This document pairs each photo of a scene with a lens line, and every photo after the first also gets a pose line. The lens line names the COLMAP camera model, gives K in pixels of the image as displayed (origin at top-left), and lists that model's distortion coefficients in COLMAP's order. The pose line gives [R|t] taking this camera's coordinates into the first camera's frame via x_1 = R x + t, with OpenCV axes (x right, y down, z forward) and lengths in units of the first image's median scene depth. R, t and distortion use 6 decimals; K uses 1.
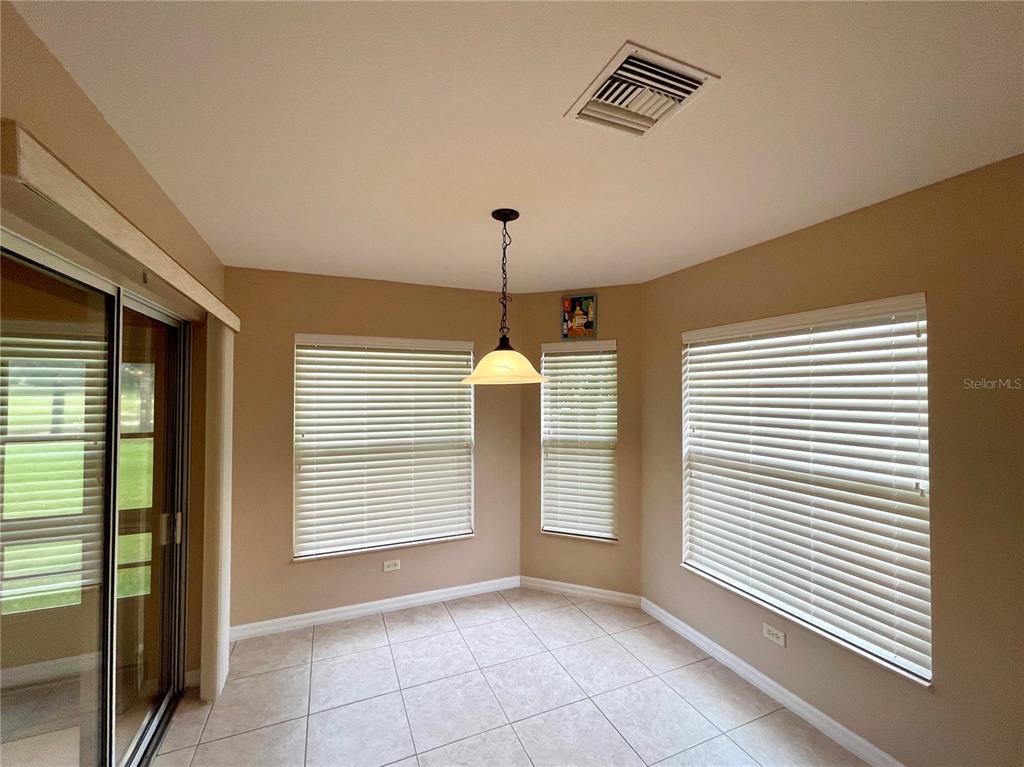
lens RADIAL K [[414.8, 0, 509.8], [0, 414.8, 383.6], [0, 0, 1]] dist [0.000264, -0.000362]
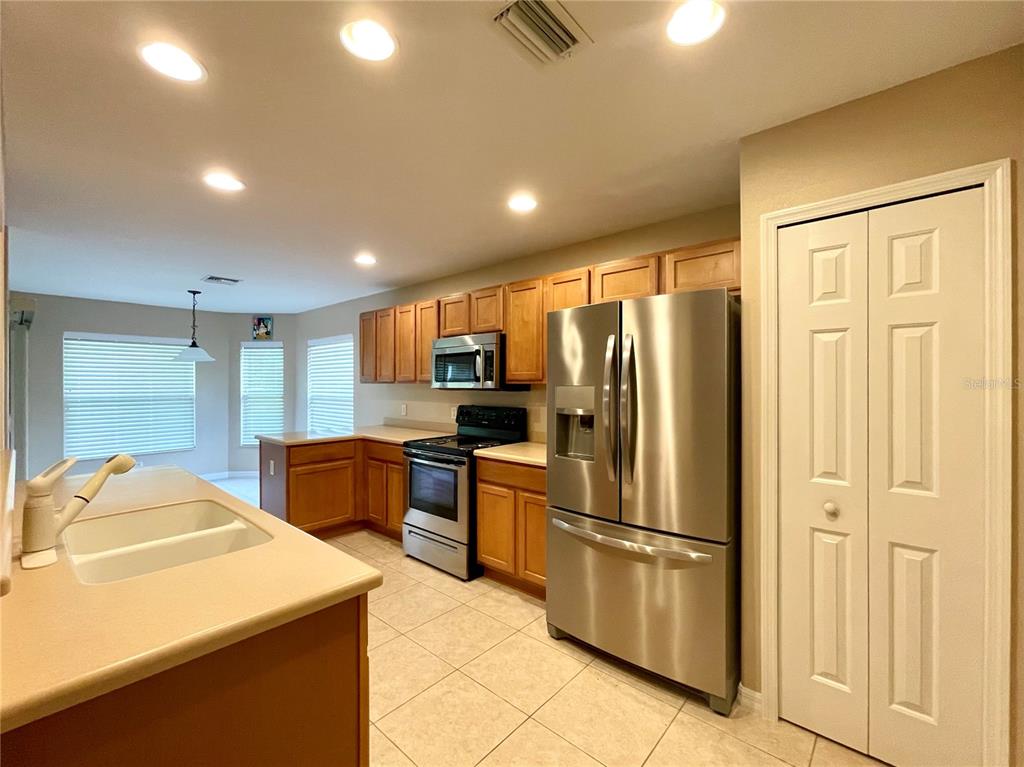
lens RADIAL K [[427.0, 0, 505.4], [0, 427.0, 383.2], [0, 0, 1]] dist [-0.000610, -0.000146]
pose [[0.907319, -0.002025, 0.420438, 0.352960], [-0.006732, 0.999790, 0.019344, 0.041936], [-0.420389, -0.020382, 0.907115, -1.215444]]
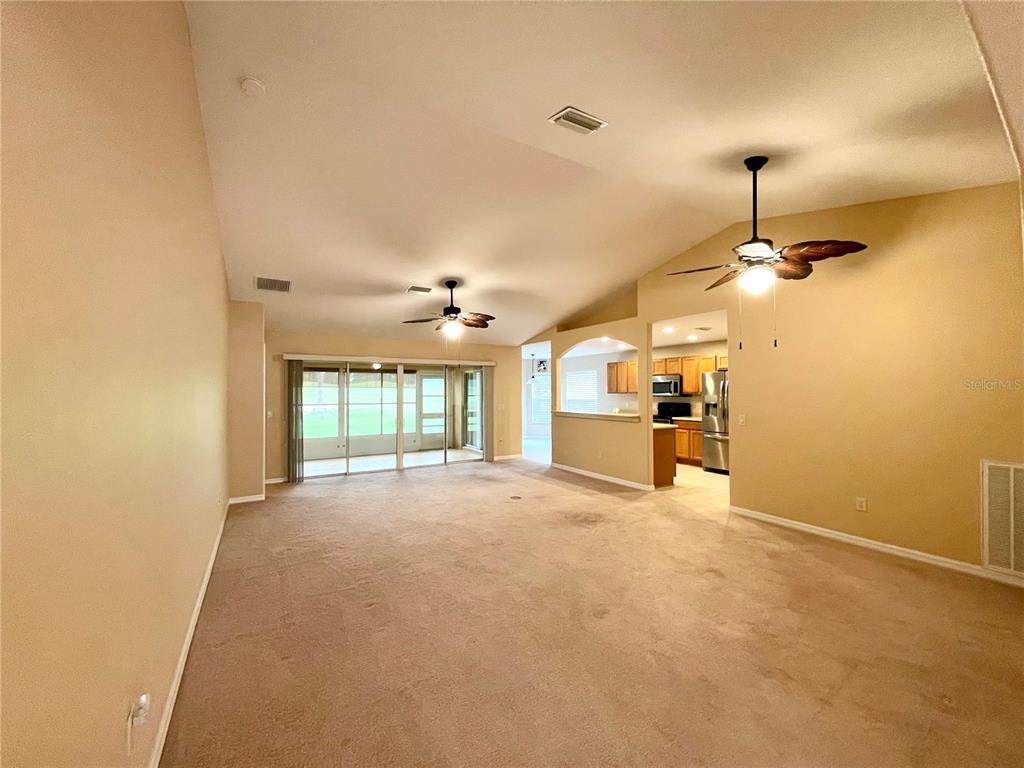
lens RADIAL K [[414.8, 0, 509.8], [0, 414.8, 384.1], [0, 0, 1]] dist [0.000264, -0.000362]
pose [[0.989122, -0.002091, 0.147079, -0.690997], [0.001404, 0.999988, 0.004775, -0.014560], [-0.147088, -0.004516, 0.989113, -2.740385]]
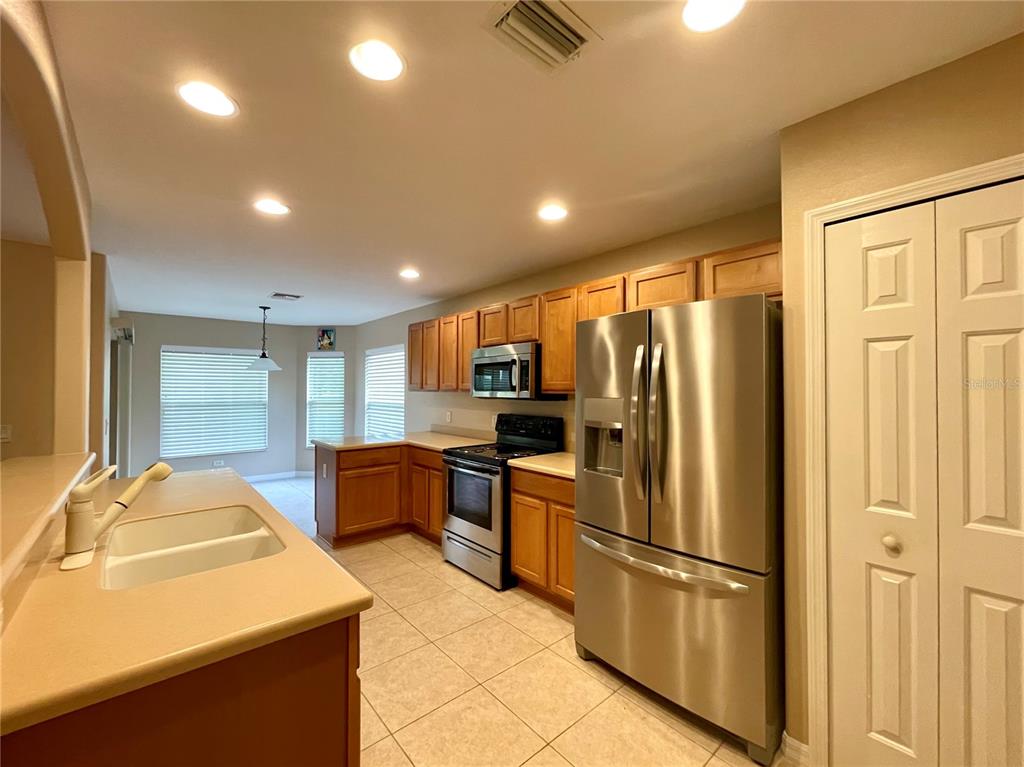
lens RADIAL K [[414.8, 0, 509.8], [0, 414.8, 383.6], [0, 0, 1]] dist [0.000264, -0.000362]
pose [[0.952845, 0.003000, 0.303444, 0.409878], [-0.005952, 0.999944, 0.008805, 0.031475], [-0.303400, -0.010196, 0.952809, -1.208971]]
